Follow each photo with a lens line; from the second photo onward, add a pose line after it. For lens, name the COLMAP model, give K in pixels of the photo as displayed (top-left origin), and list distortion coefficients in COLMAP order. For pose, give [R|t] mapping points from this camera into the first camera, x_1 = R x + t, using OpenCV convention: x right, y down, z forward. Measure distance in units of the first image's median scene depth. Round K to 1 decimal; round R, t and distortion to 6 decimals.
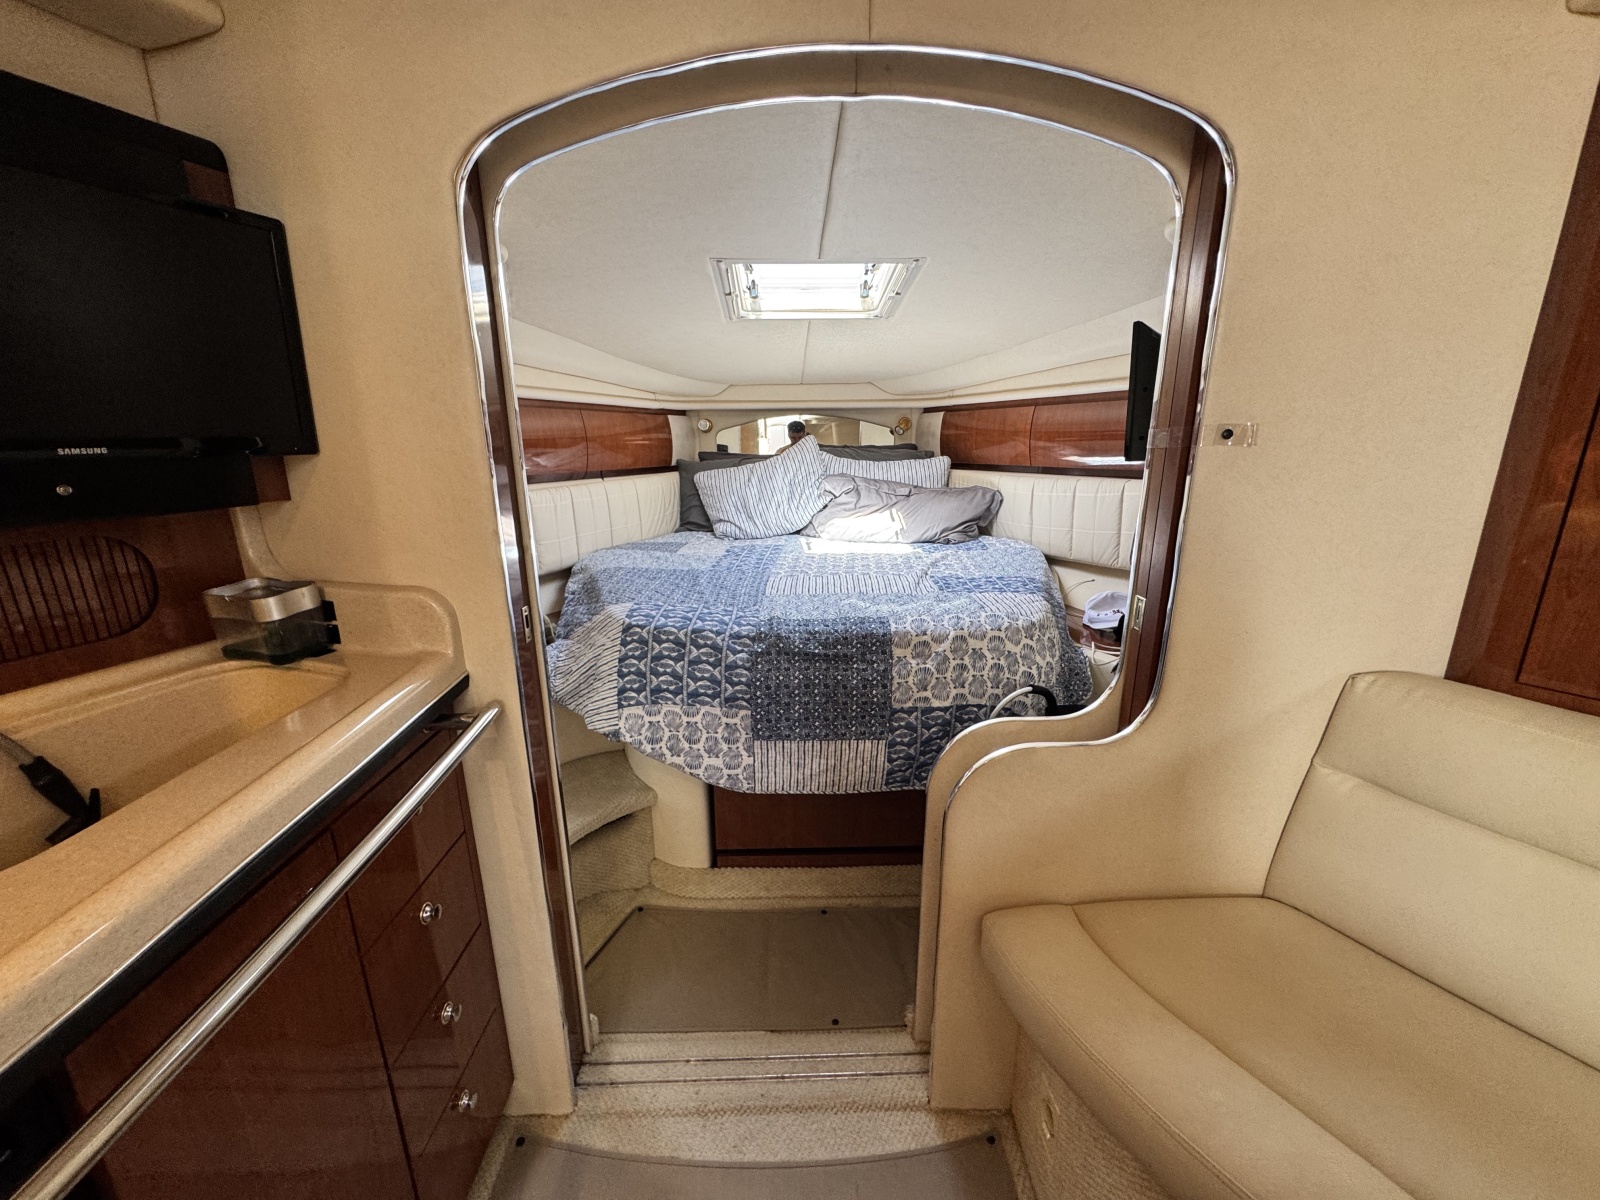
lens RADIAL K [[640.3, 0, 799.7], [0, 640.3, 597.7], [0, 0, 1]] dist [-0.000812, 0.000245]
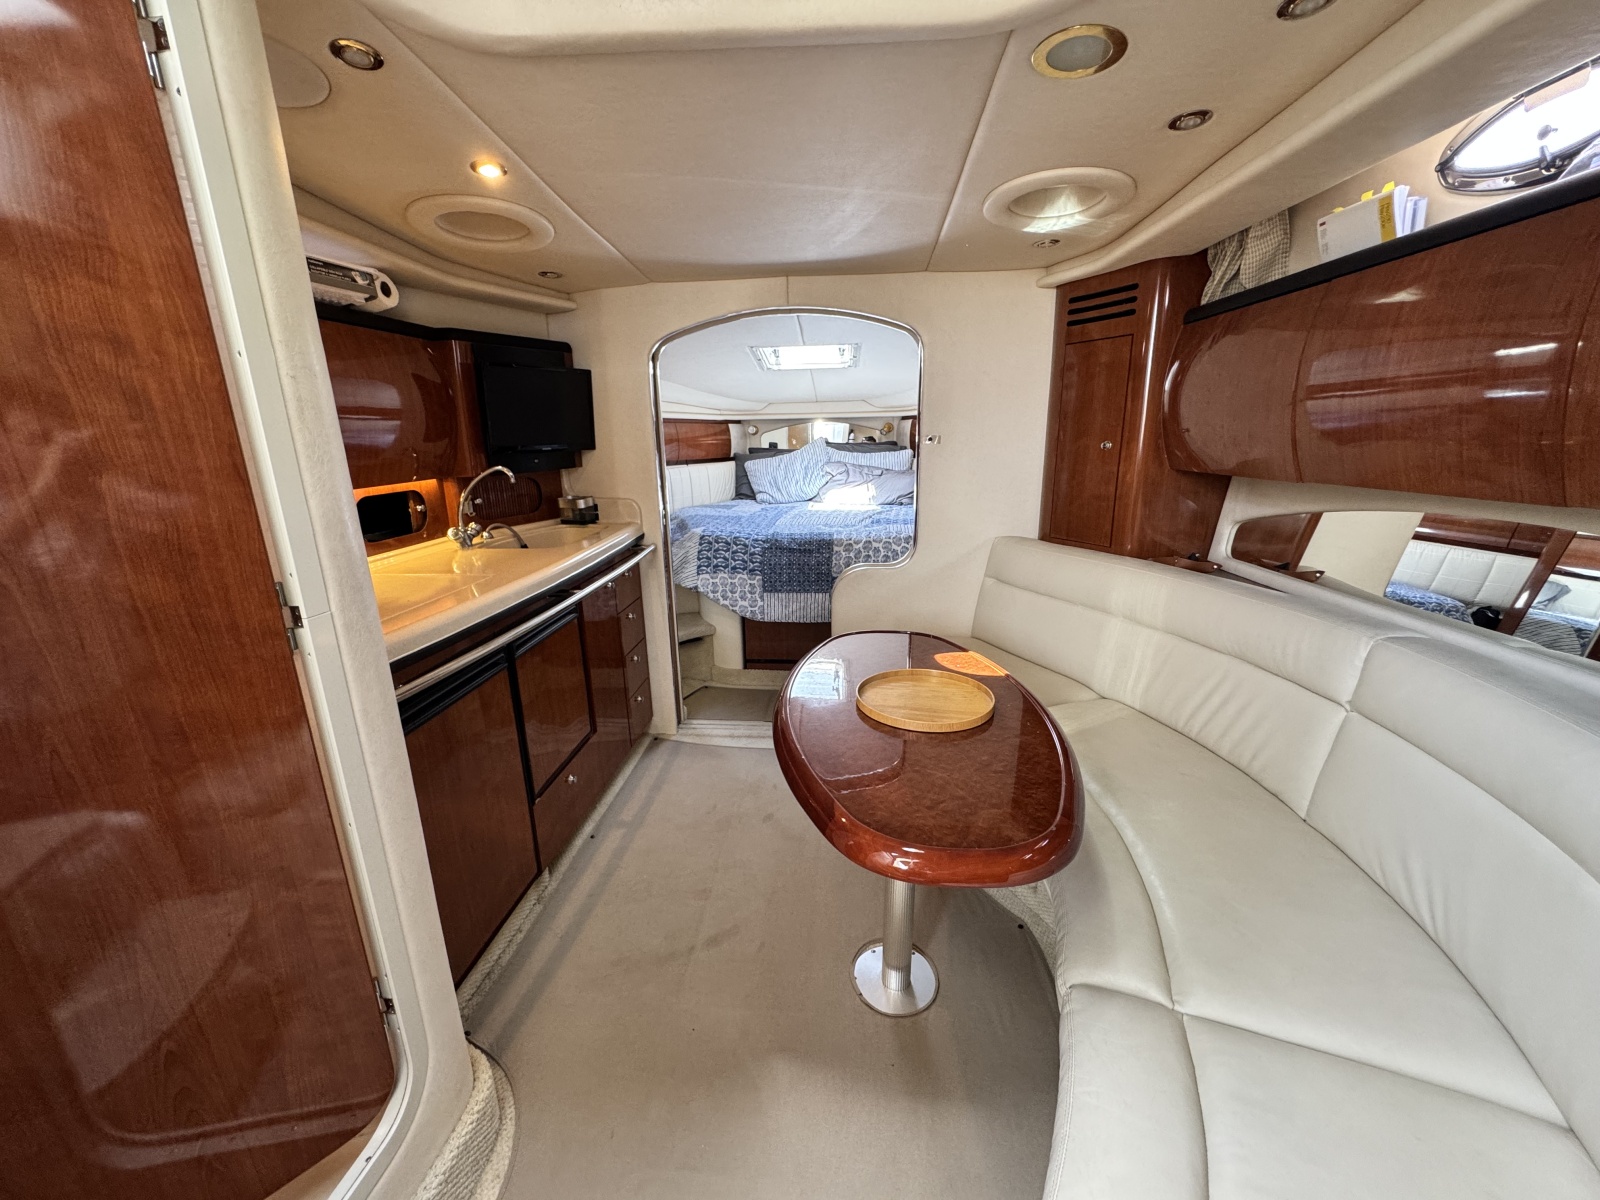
lens RADIAL K [[640.3, 0, 799.7], [0, 640.3, 597.7], [0, 0, 1]] dist [-0.000812, 0.000245]
pose [[0.994421, 0.016316, -0.104210, 0.243144], [-0.015629, 0.999850, 0.007405, 0.217997], [0.104316, -0.005735, 0.994528, -0.950574]]
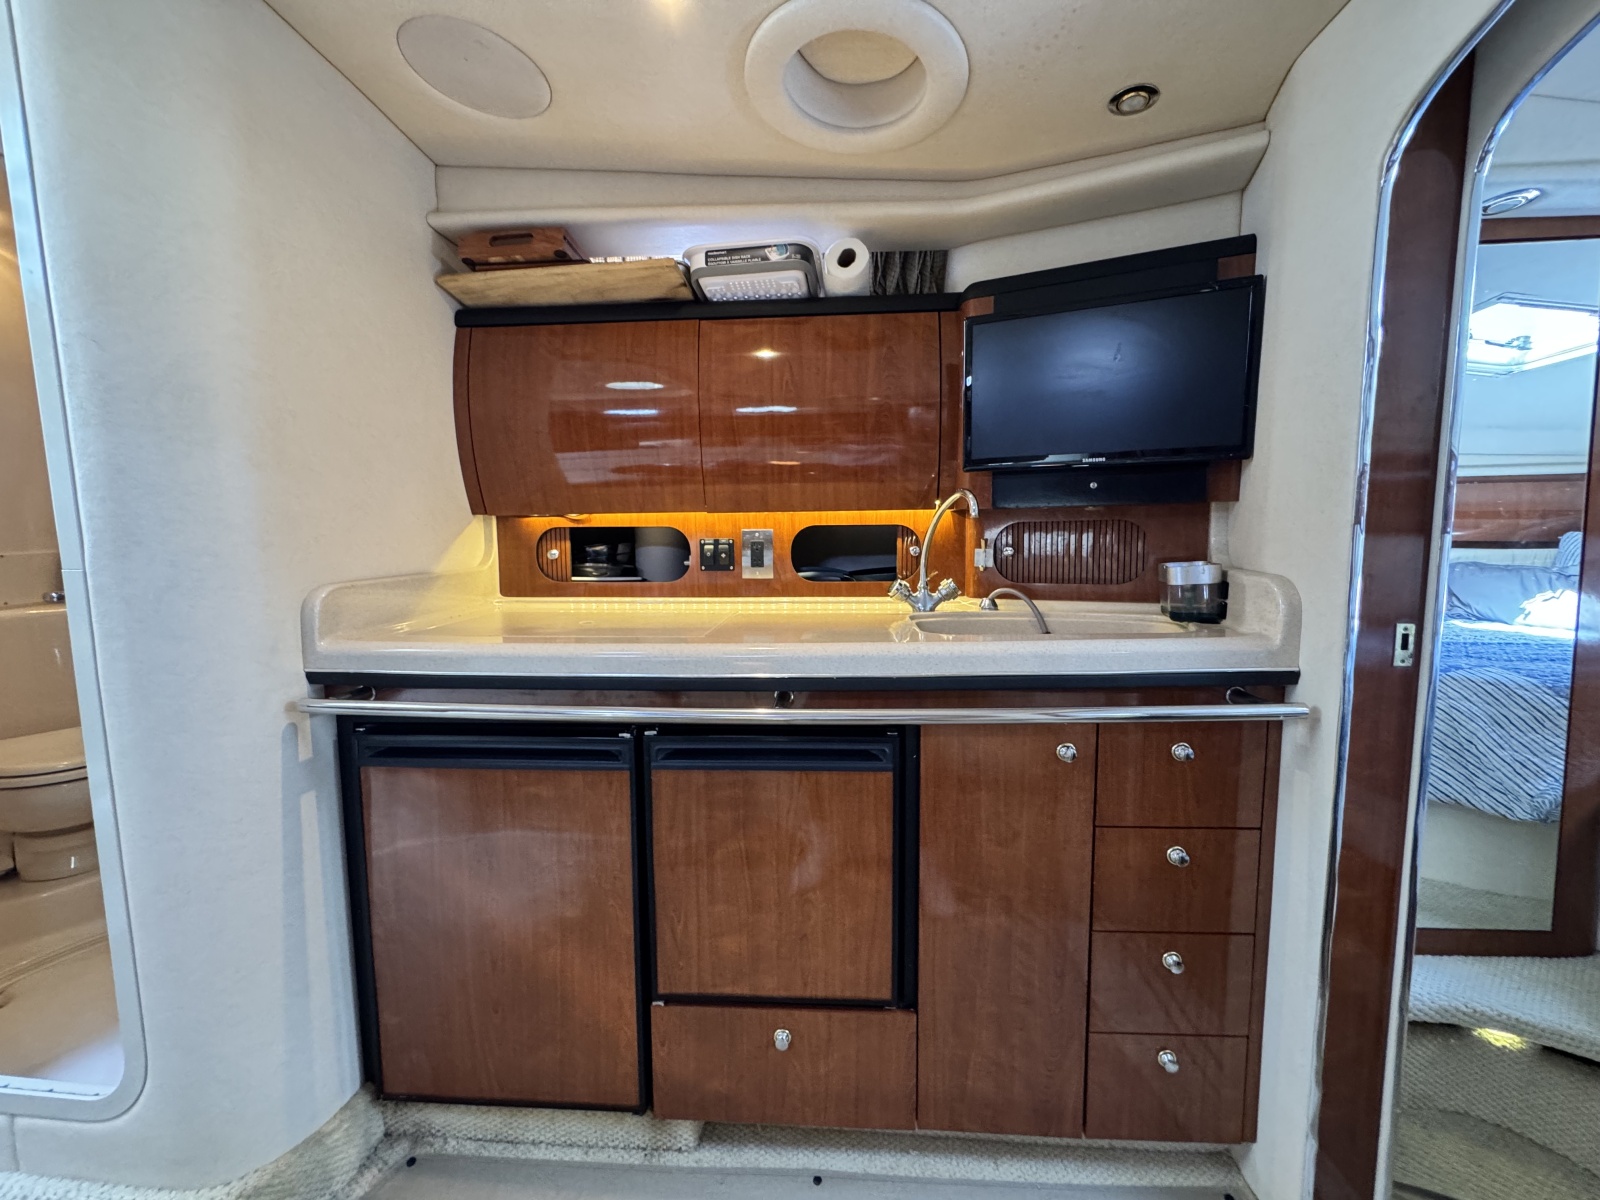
lens RADIAL K [[640.3, 0, 799.7], [0, 640.3, 597.7], [0, 0, 1]] dist [-0.000812, 0.000245]
pose [[-0.079269, 0.109577, -0.990812, 0.300632], [-0.242130, 0.962058, 0.125768, 0.045072], [0.967000, 0.249875, -0.049730, 0.175895]]
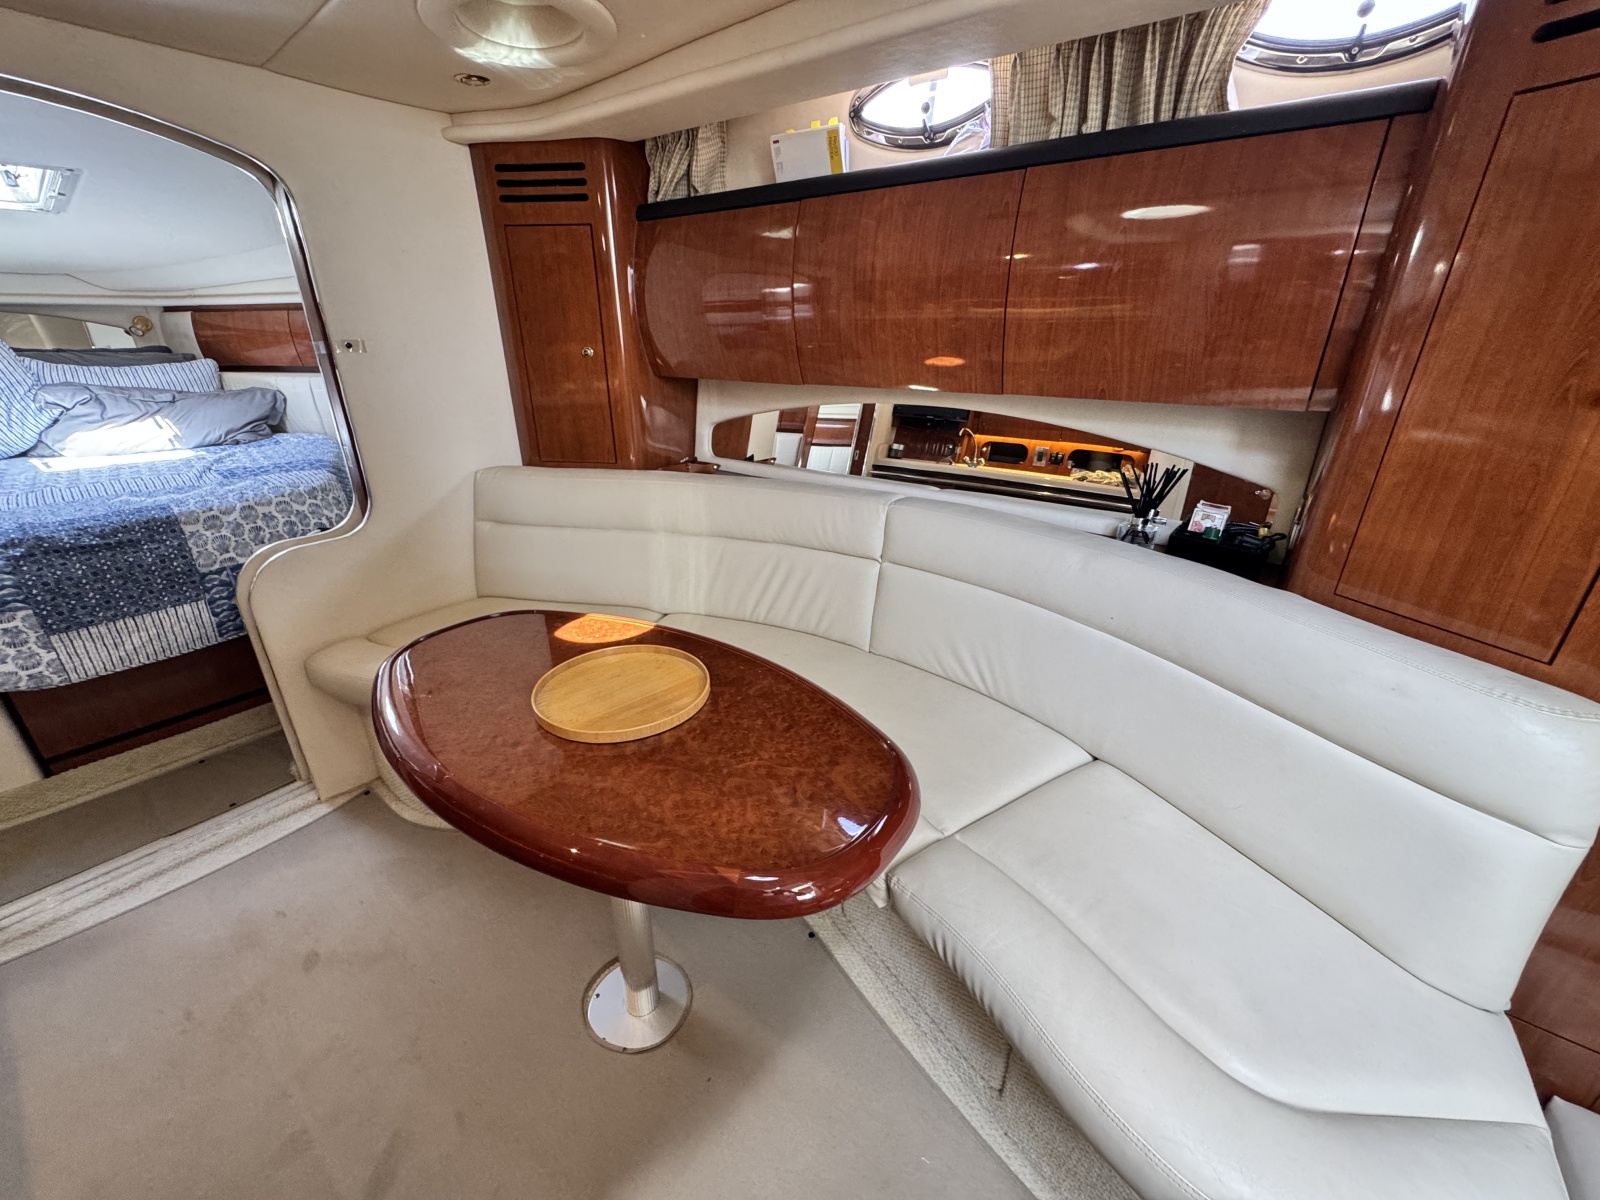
lens RADIAL K [[640.3, 0, 799.7], [0, 640.3, 597.7], [0, 0, 1]] dist [-0.000812, 0.000245]
pose [[0.637531, -0.294518, 0.711908, -0.011905], [0.184305, 0.955519, 0.230252, 0.141825], [-0.748055, -0.015585, 0.663454, -0.676697]]
